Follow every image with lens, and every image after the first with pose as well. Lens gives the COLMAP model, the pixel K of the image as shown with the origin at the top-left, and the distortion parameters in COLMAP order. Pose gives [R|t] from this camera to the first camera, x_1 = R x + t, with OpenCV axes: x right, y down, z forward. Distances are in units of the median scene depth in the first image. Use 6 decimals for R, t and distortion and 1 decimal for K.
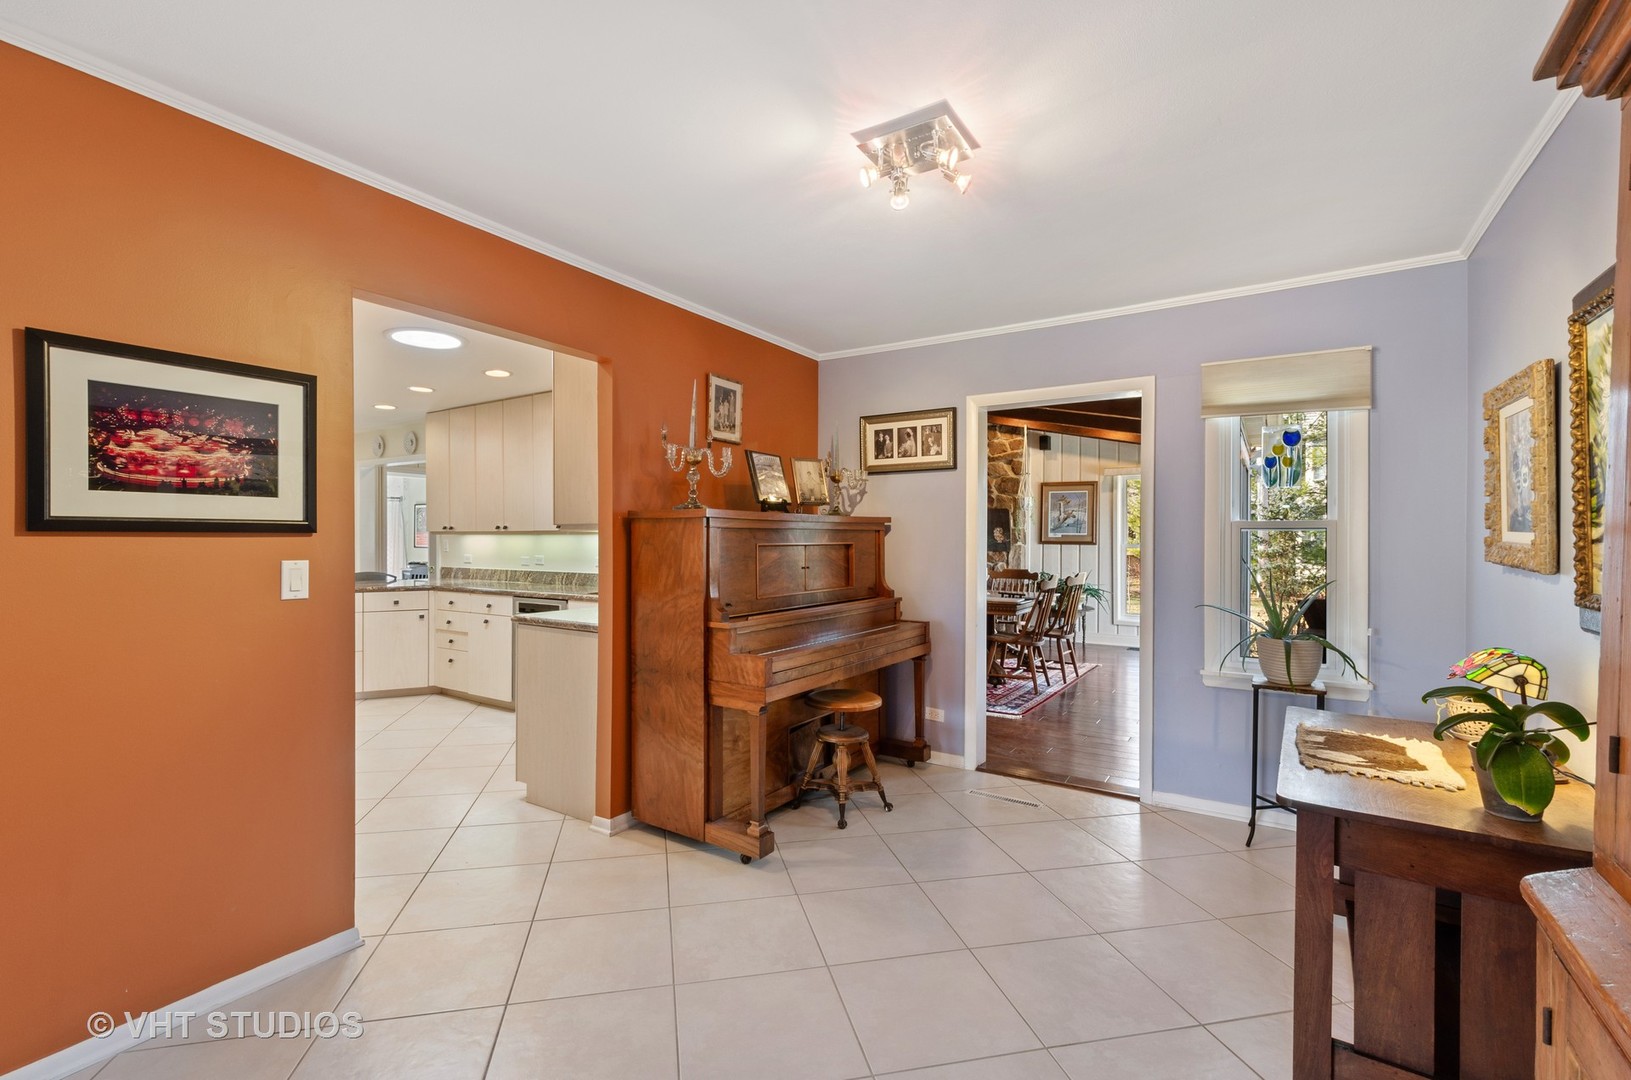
lens RADIAL K [[726.5, 0, 803.1], [0, 726.5, 539.1], [0, 0, 1]] dist [0.005644, -0.001428]
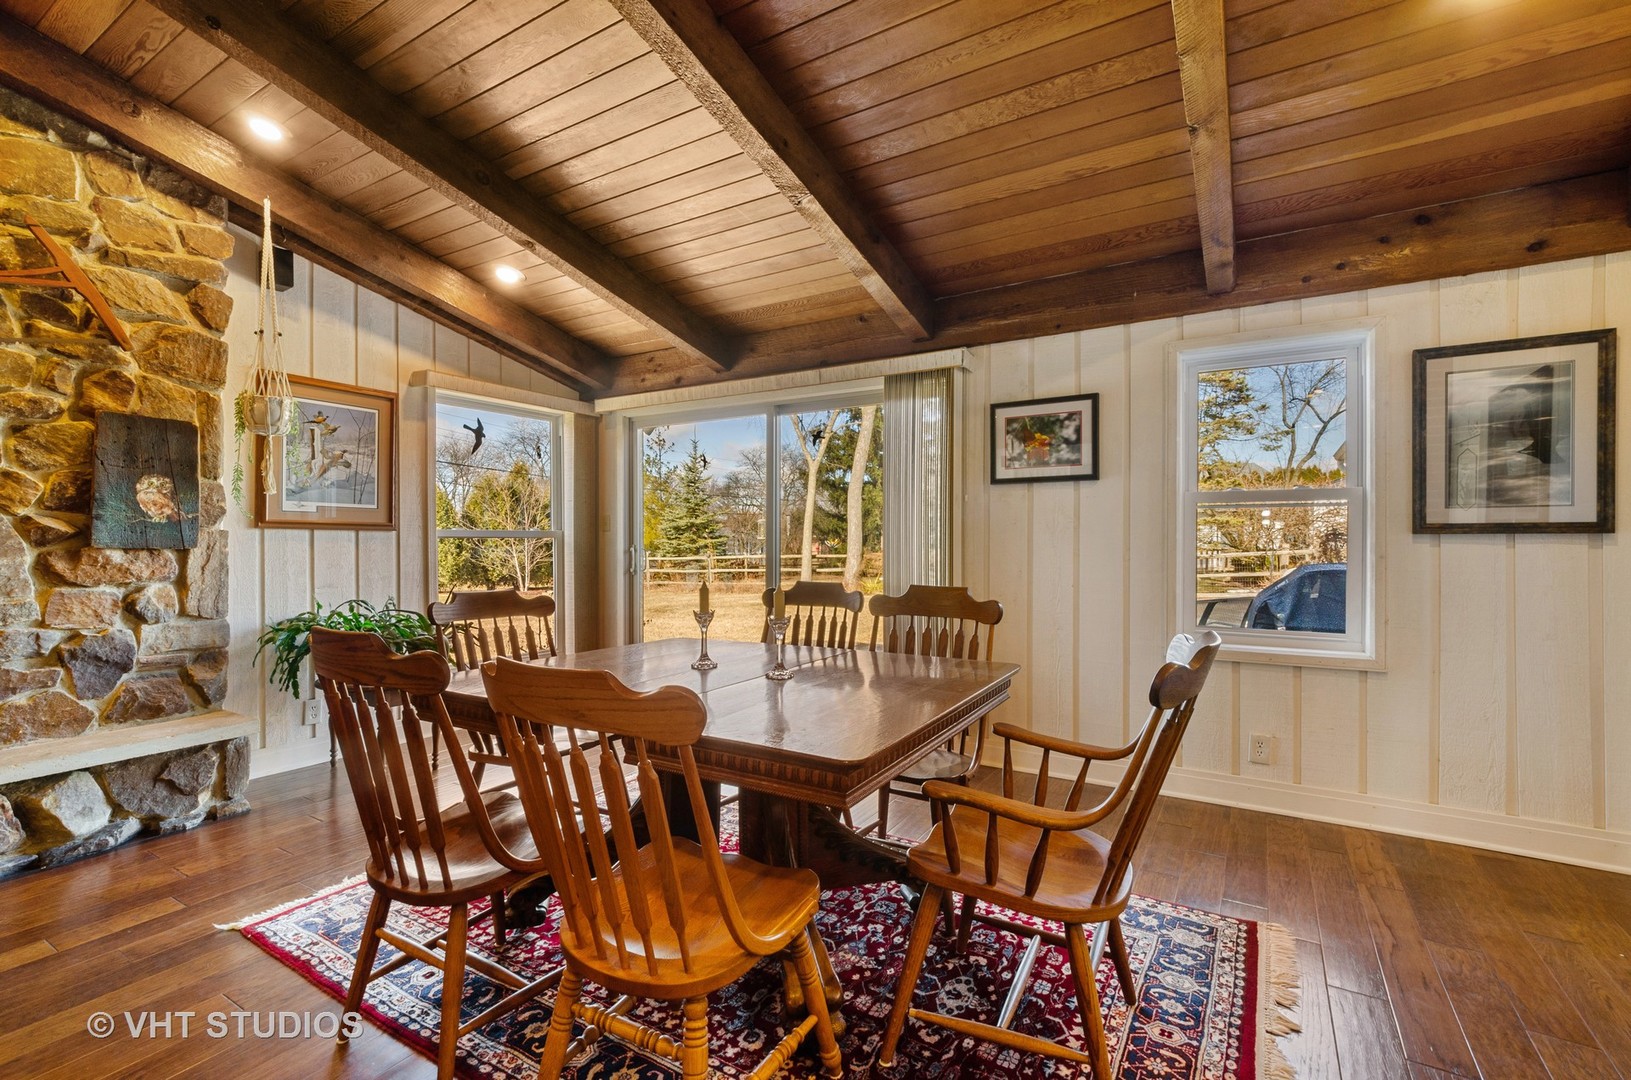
lens RADIAL K [[726.5, 0, 810.1], [0, 726.5, 543.0], [0, 0, 1]] dist [0.005644, -0.001428]
pose [[-0.035924, -0.009926, 0.999305, -0.150079], [0.000549, 0.999950, 0.009952, 0.023733], [-0.999354, 0.000906, -0.035916, 1.590254]]
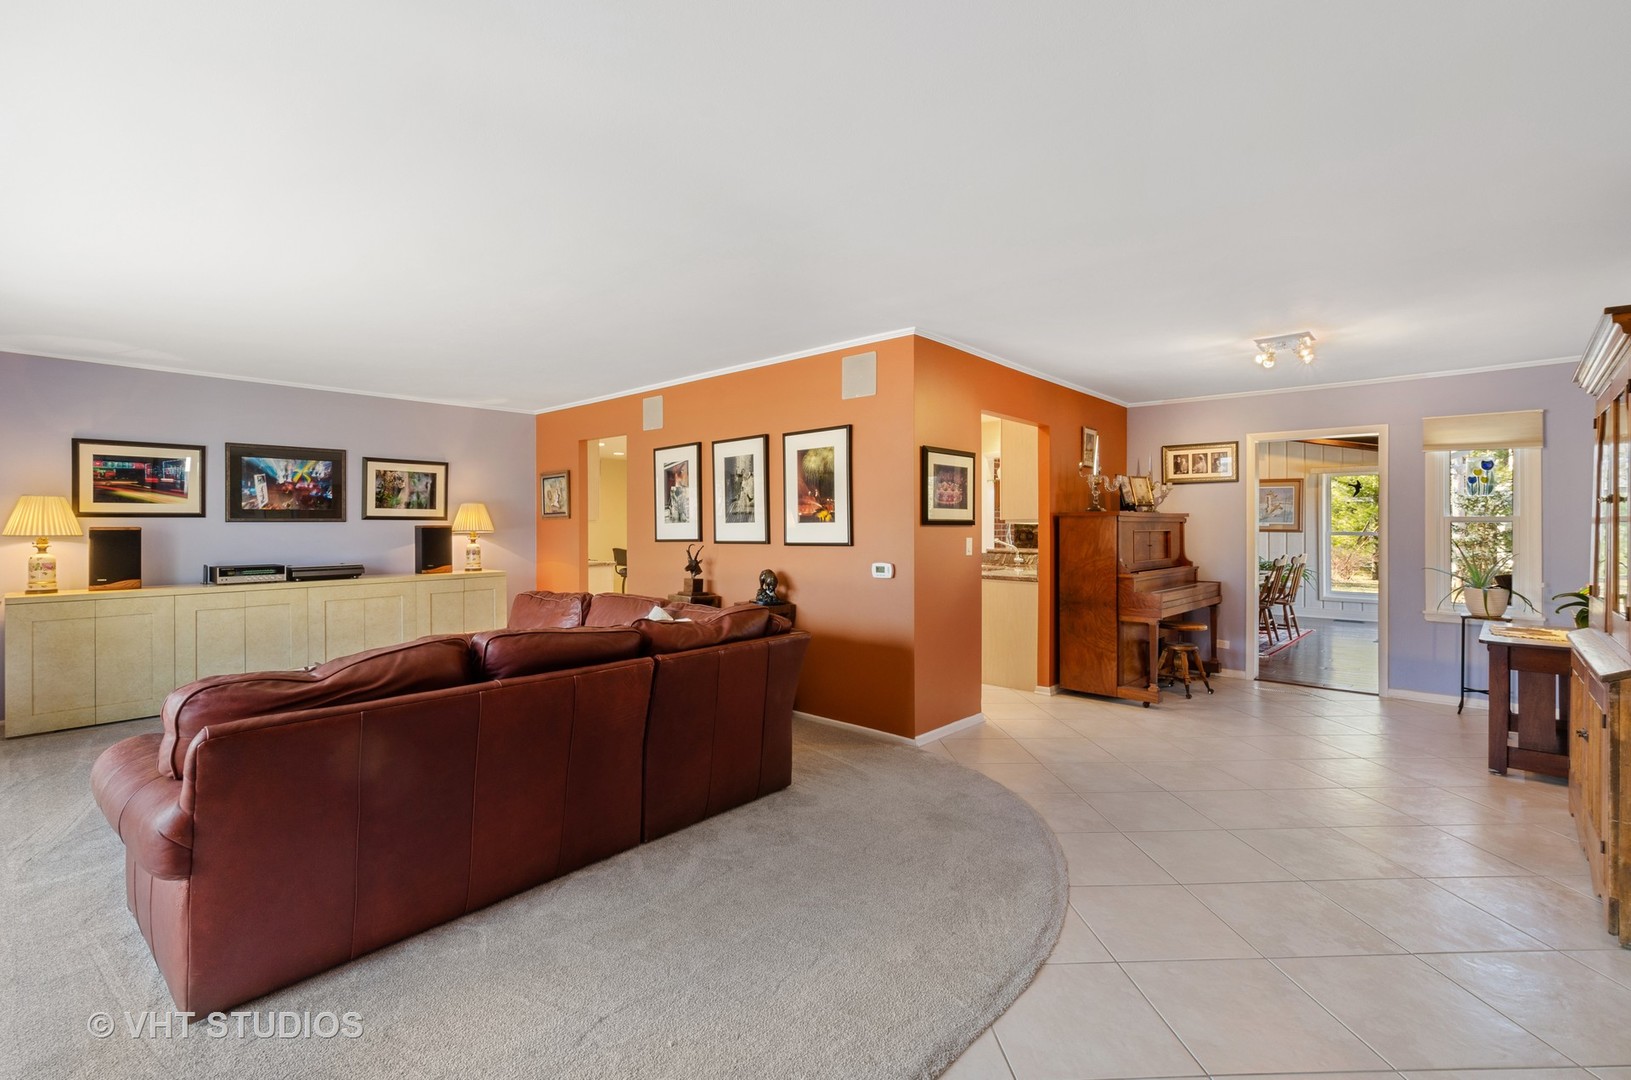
lens RADIAL K [[726.5, 0, 822.1], [0, 726.5, 521.2], [0, 0, 1]] dist [0.005644, -0.001428]
pose [[0.988333, -0.002717, -0.152287, -0.391946], [0.001277, 0.999954, -0.009553, -0.000089], [0.152306, 0.009247, 0.988290, -0.596127]]
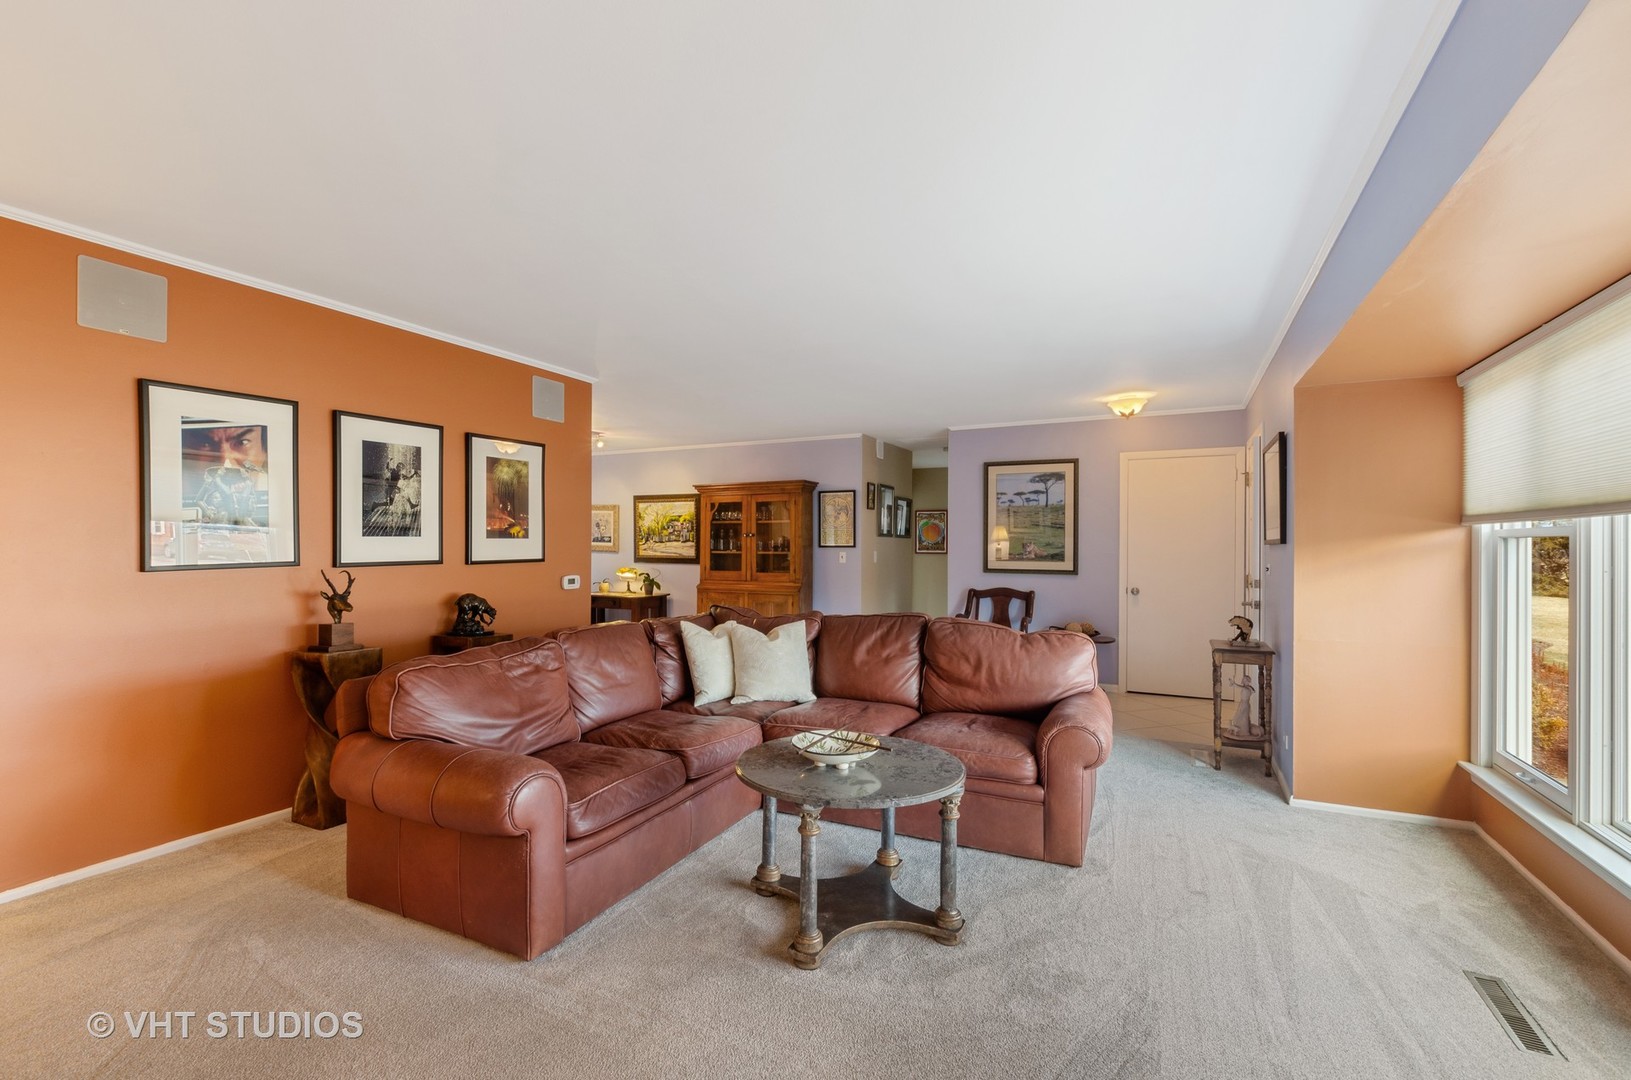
lens RADIAL K [[726.5, 0, 813.0], [0, 726.5, 543.1], [0, 0, 1]] dist [0.005644, -0.001428]
pose [[-0.151659, 0.000795, 0.988433, -1.697666], [-0.001742, 0.999998, -0.001072, -0.001487], [-0.988431, -0.001885, -0.151657, 0.246326]]
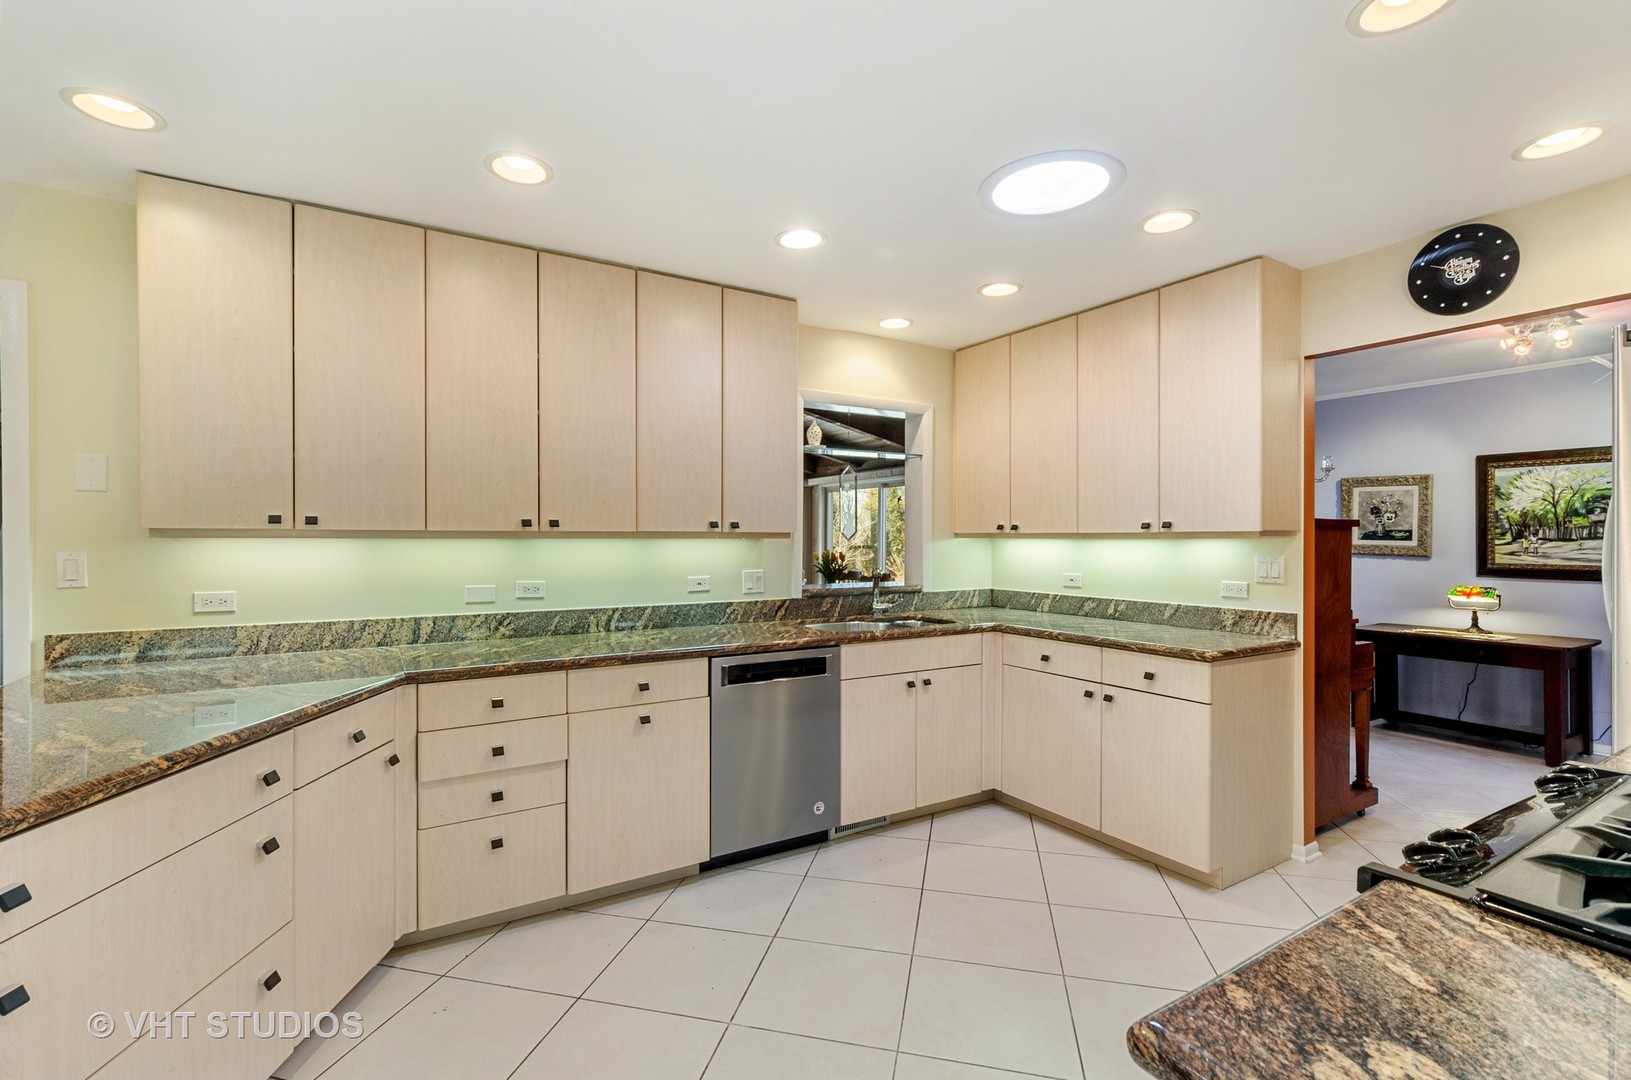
lens RADIAL K [[726.5, 0, 799.2], [0, 726.5, 542.5], [0, 0, 1]] dist [0.005644, -0.001428]
pose [[0.427091, -0.004077, 0.904200, -1.076934], [0.001164, 0.999991, 0.003959, -0.007136], [-0.904208, -0.000638, 0.427092, 0.919841]]
